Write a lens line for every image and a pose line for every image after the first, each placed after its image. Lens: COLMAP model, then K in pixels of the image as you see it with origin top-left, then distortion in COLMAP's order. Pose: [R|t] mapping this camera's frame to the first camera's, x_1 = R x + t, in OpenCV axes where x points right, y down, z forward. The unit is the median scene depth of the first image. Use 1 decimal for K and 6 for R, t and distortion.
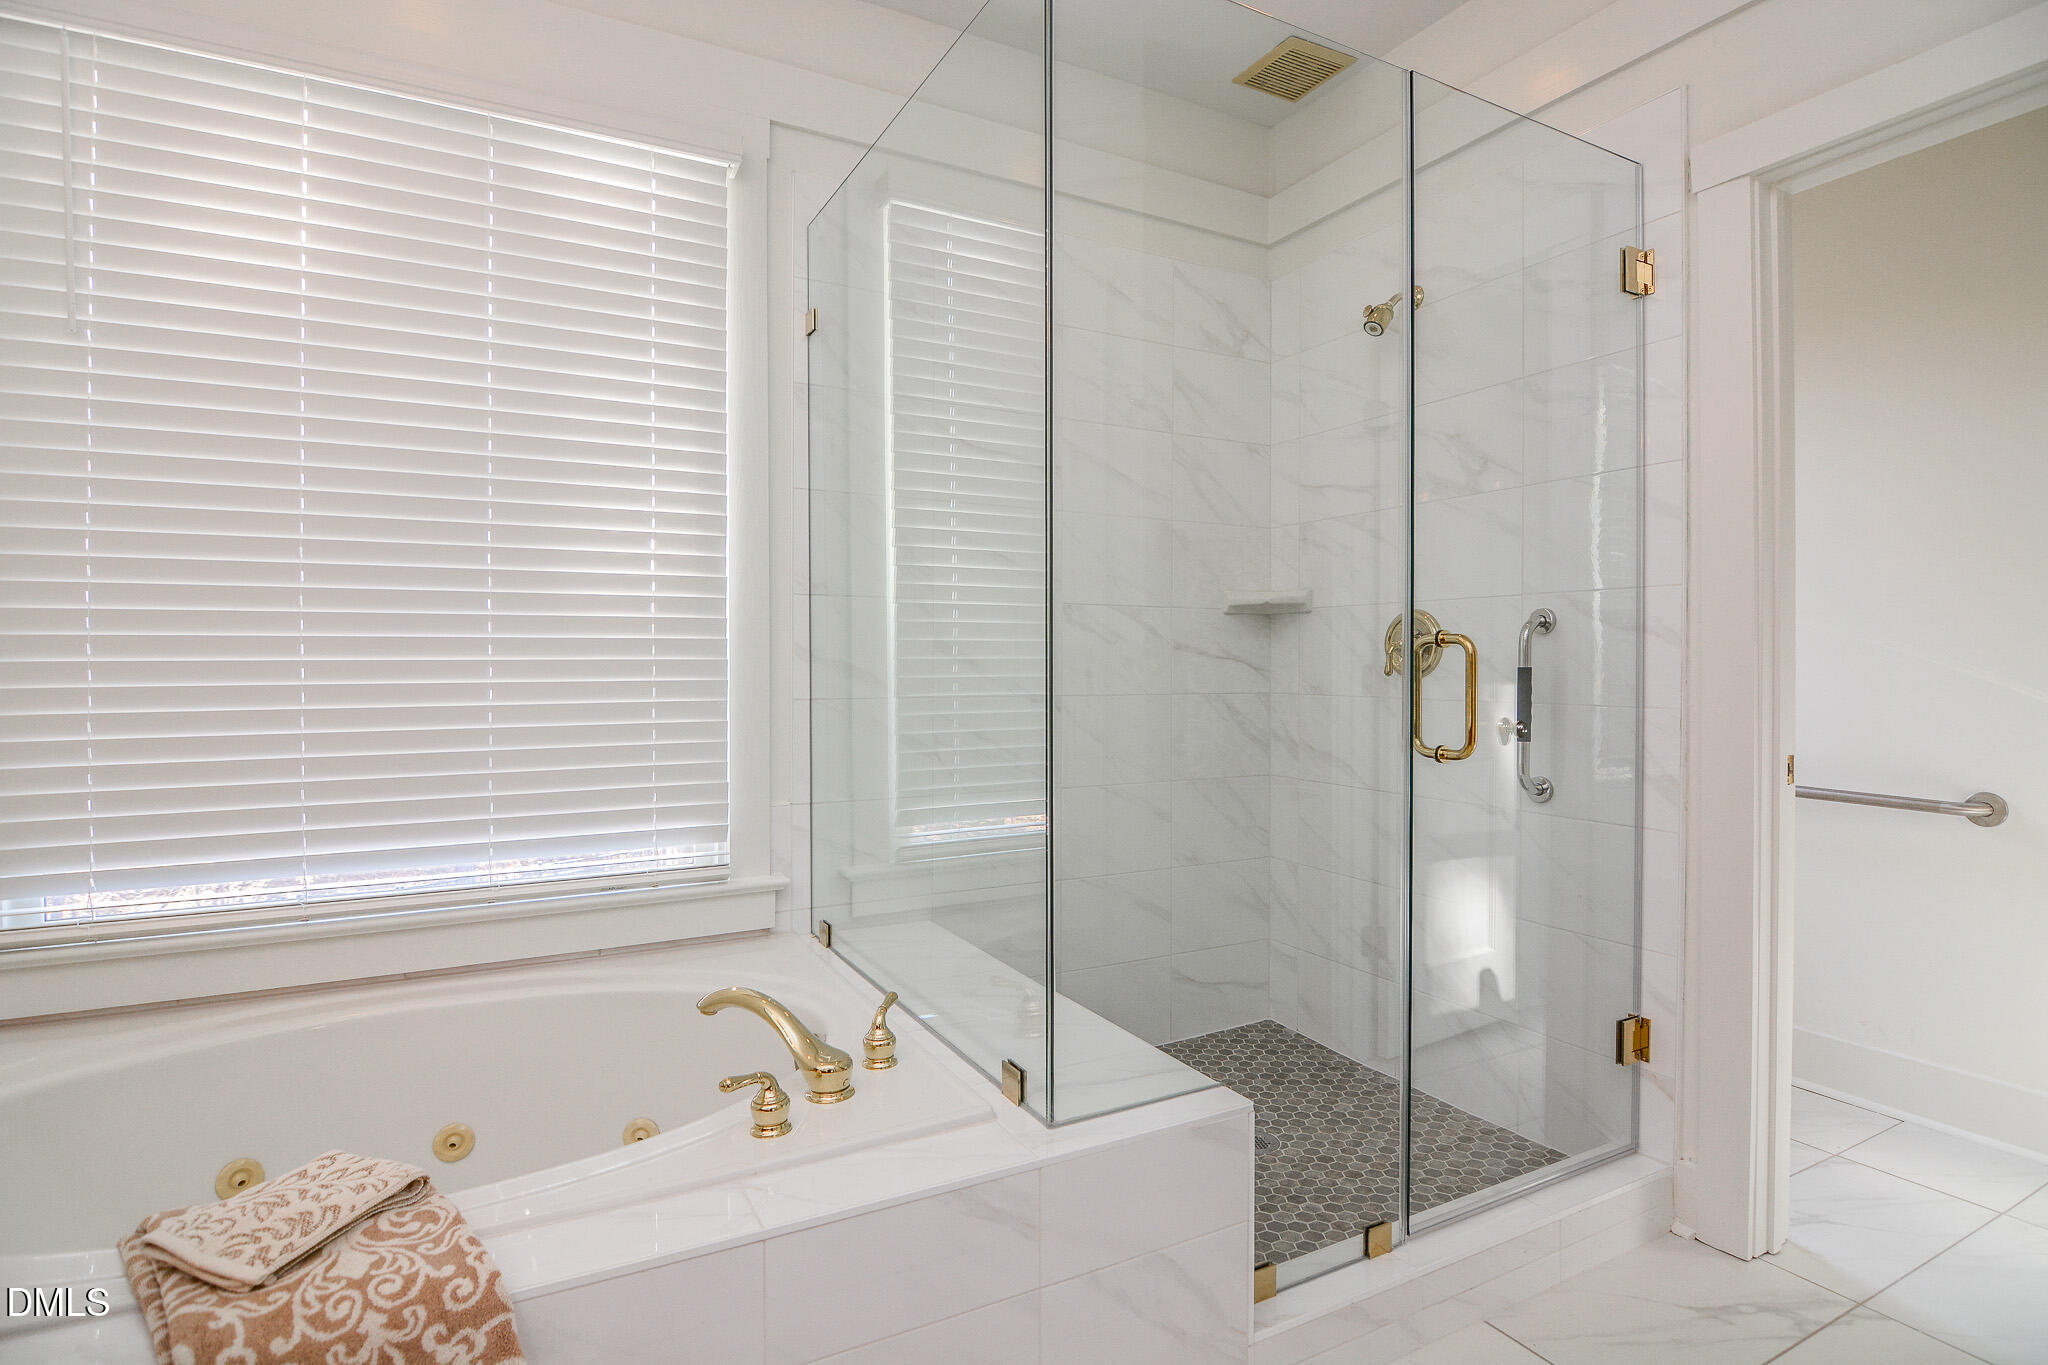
lens RADIAL K [[1008.6, 0, 1015.0], [0, 1008.6, 683.5], [0, 0, 1]] dist [-0.002720, -0.011069]
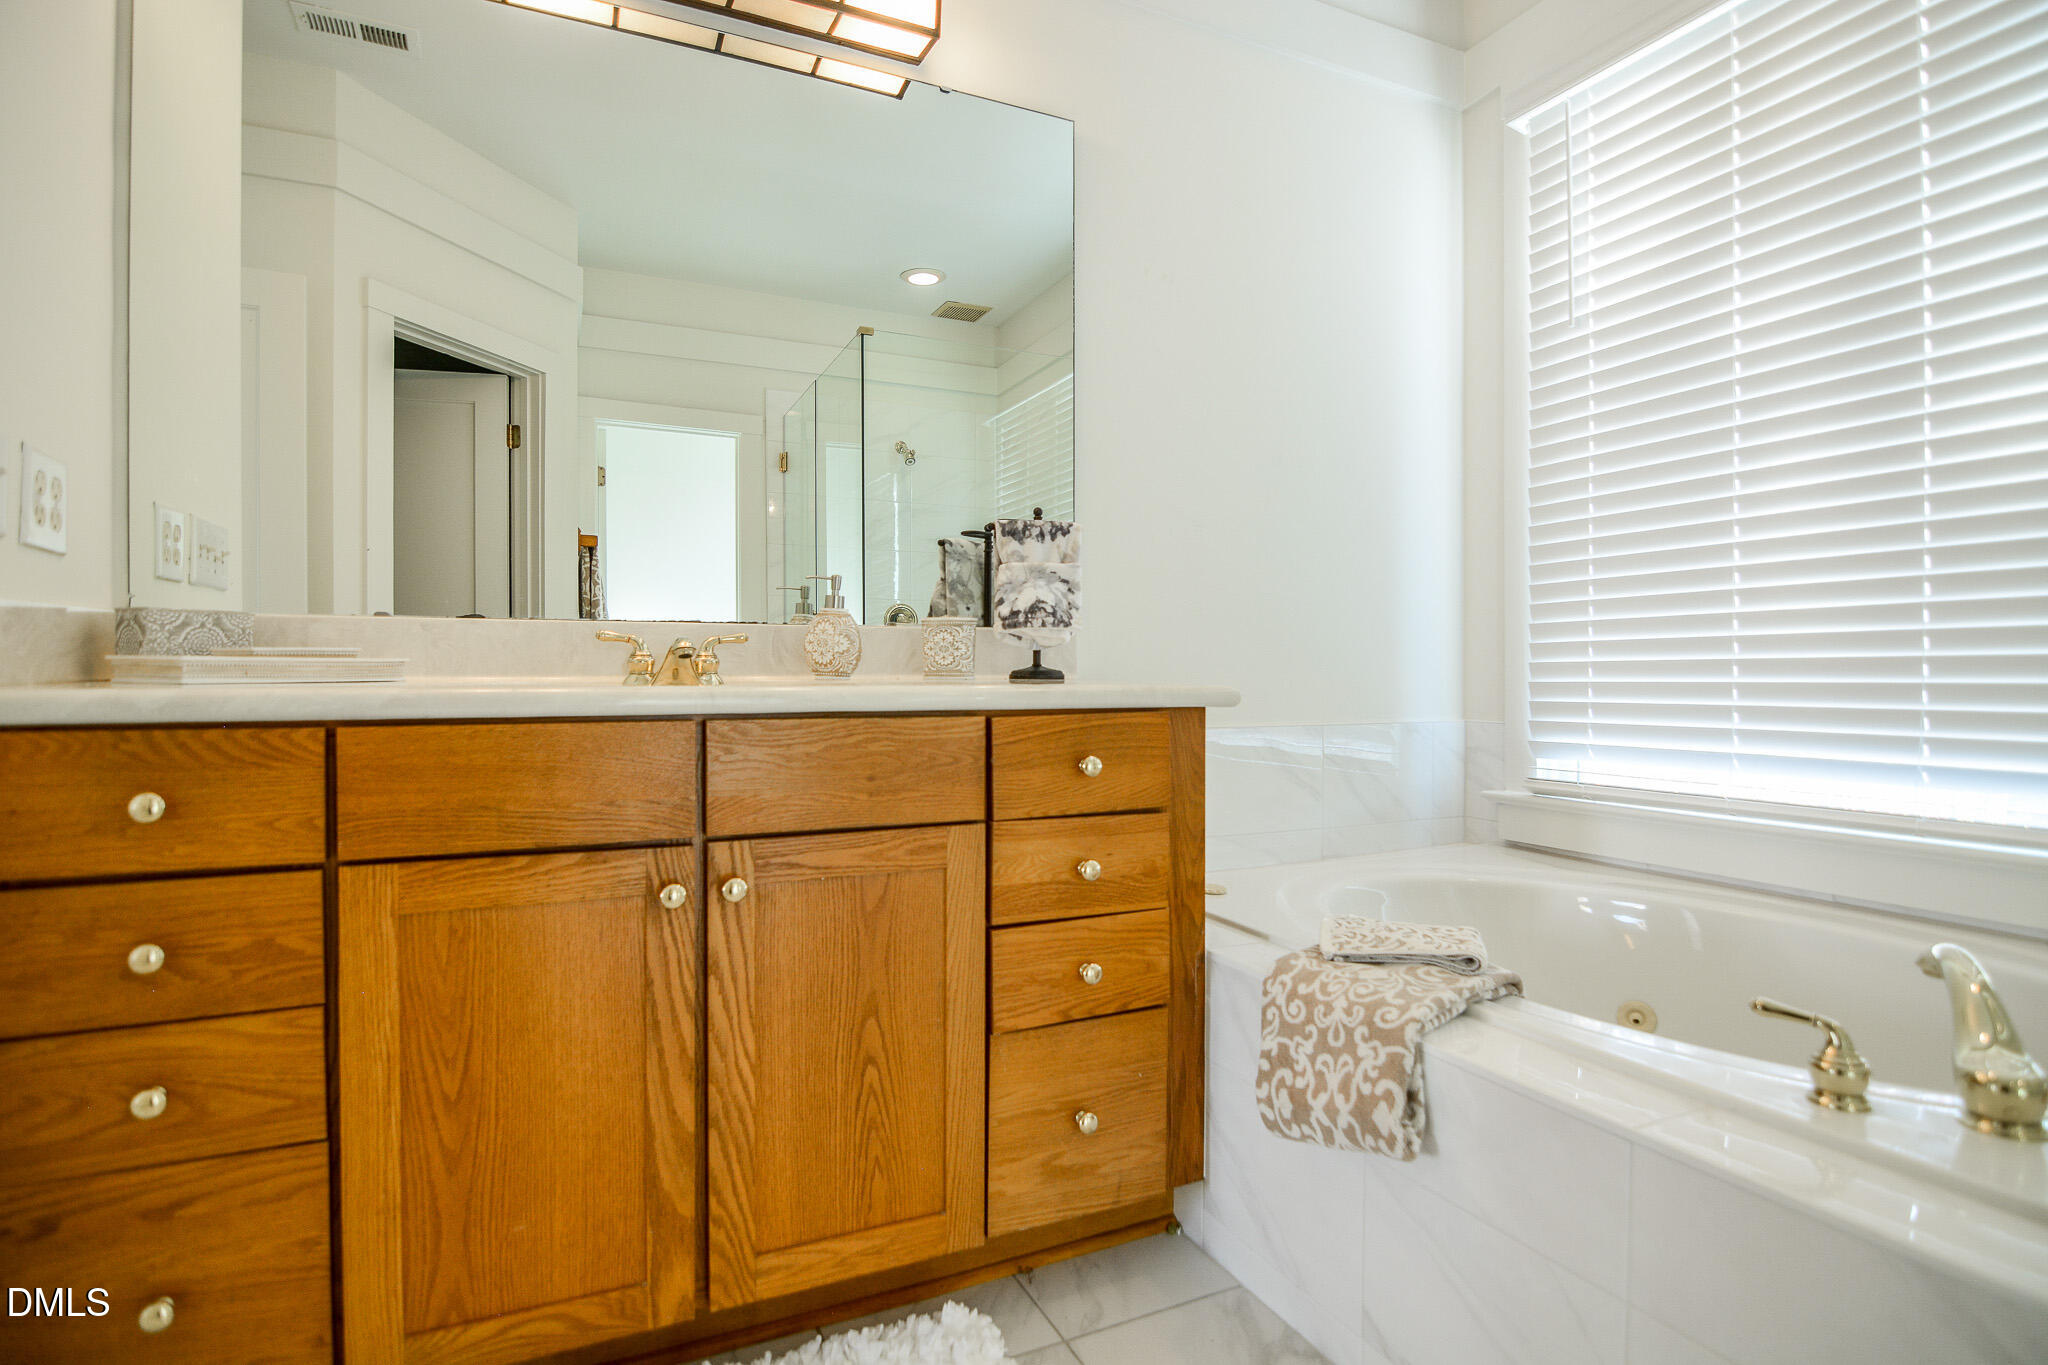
lens RADIAL K [[1008.6, 0, 1015.0], [0, 1008.6, 683.5], [0, 0, 1]] dist [-0.002720, -0.011069]
pose [[-0.054893, 0.010215, -0.998440, 0.727169], [-0.010707, 0.999884, 0.010819, 0.194825], [0.998435, 0.011284, -0.054777, 0.622413]]
